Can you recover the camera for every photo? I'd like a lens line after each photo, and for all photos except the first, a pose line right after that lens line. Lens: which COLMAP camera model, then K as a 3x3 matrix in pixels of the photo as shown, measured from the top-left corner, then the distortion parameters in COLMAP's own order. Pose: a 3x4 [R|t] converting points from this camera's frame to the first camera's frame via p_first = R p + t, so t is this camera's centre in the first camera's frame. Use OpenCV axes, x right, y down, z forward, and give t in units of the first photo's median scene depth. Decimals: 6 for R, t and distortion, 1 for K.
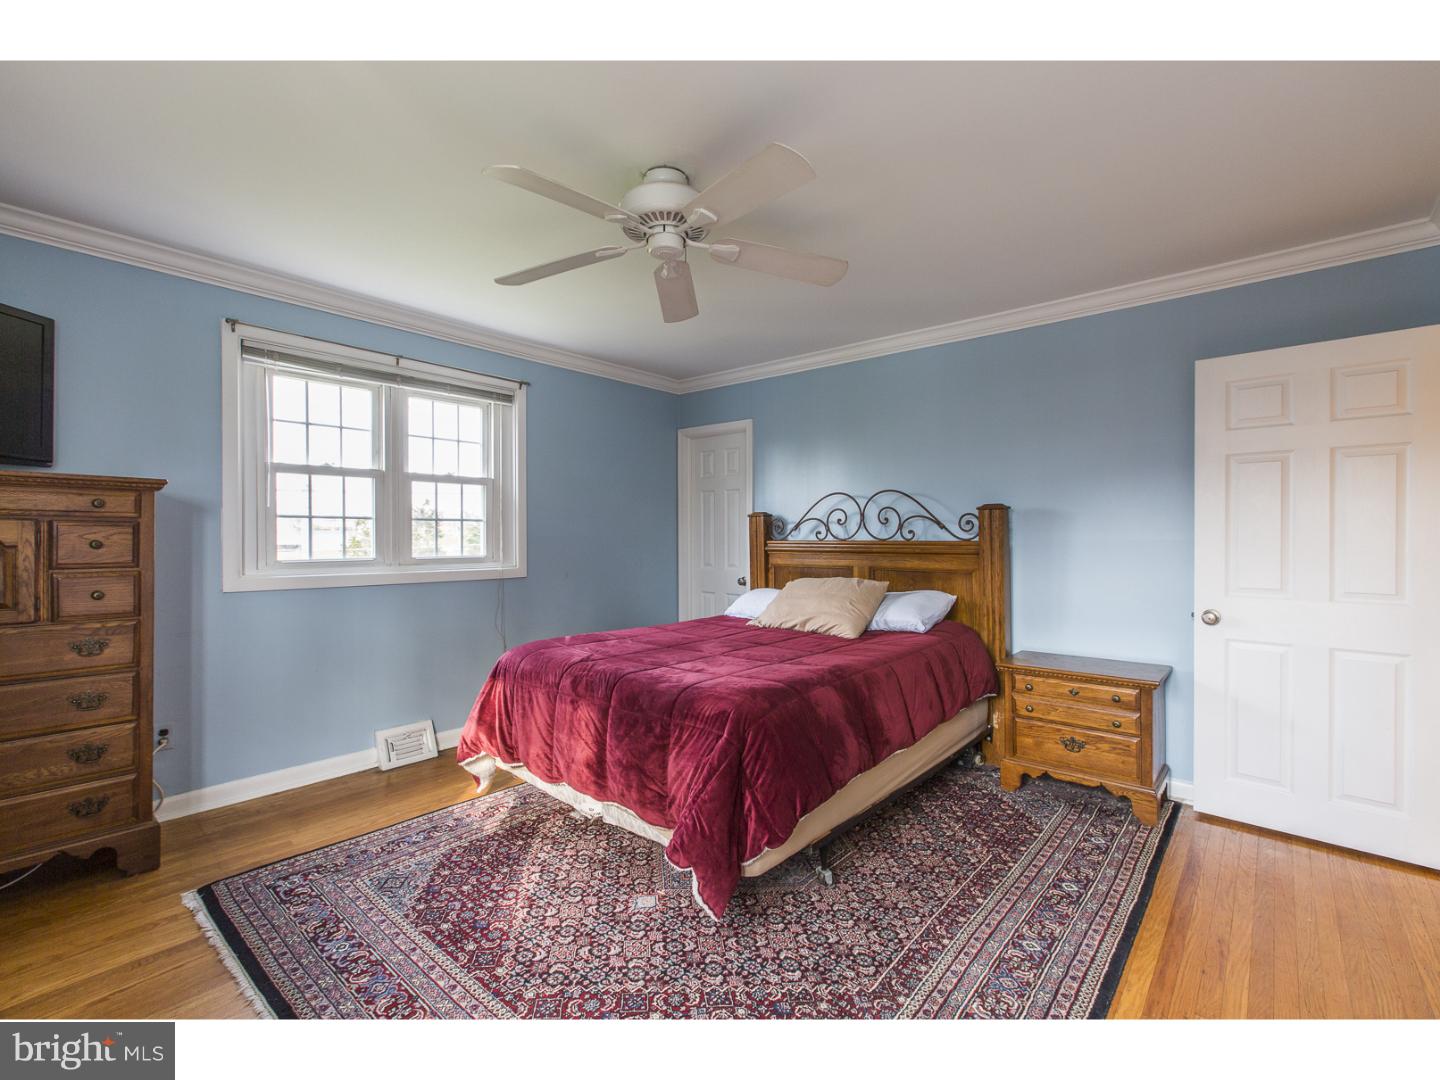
lens RADIAL K [[638.9, 0, 722.9], [0, 638.9, 535.9], [0, 0, 1]] dist [-0.003369, -0.000052]
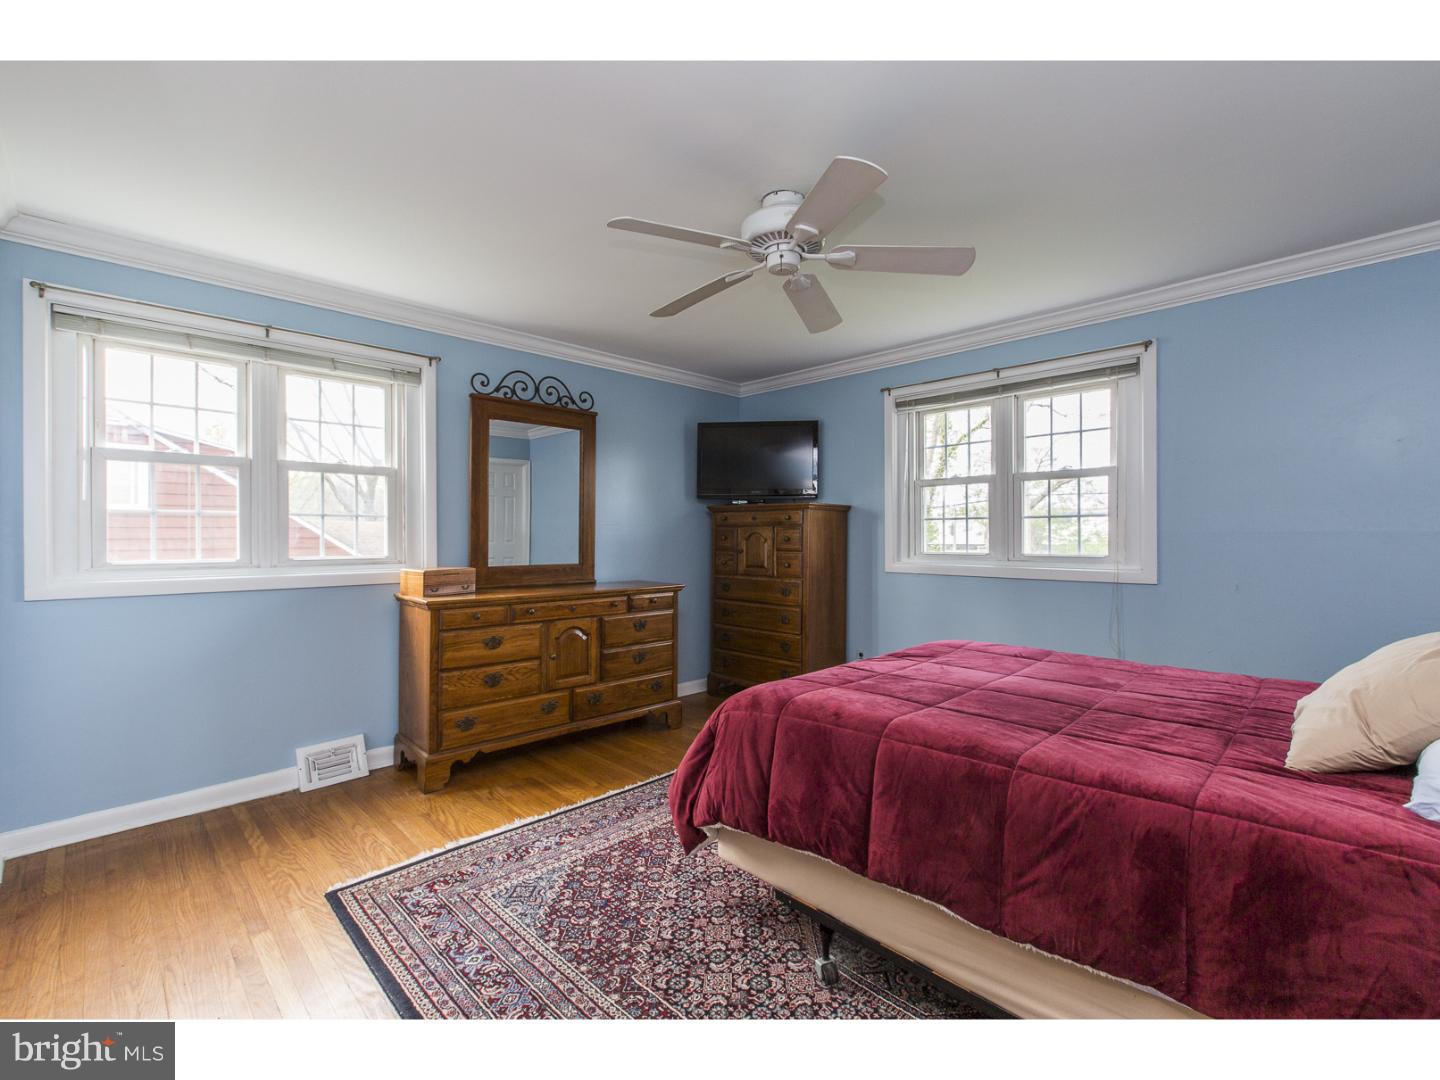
lens RADIAL K [[638.9, 0, 722.9], [0, 638.9, 535.9], [0, 0, 1]] dist [-0.003369, -0.000052]
pose [[-0.086153, 0.000819, -0.996282, 0.615843], [0.008726, 0.999962, 0.000067, -0.000609], [0.996244, -0.008688, -0.086157, 0.612590]]
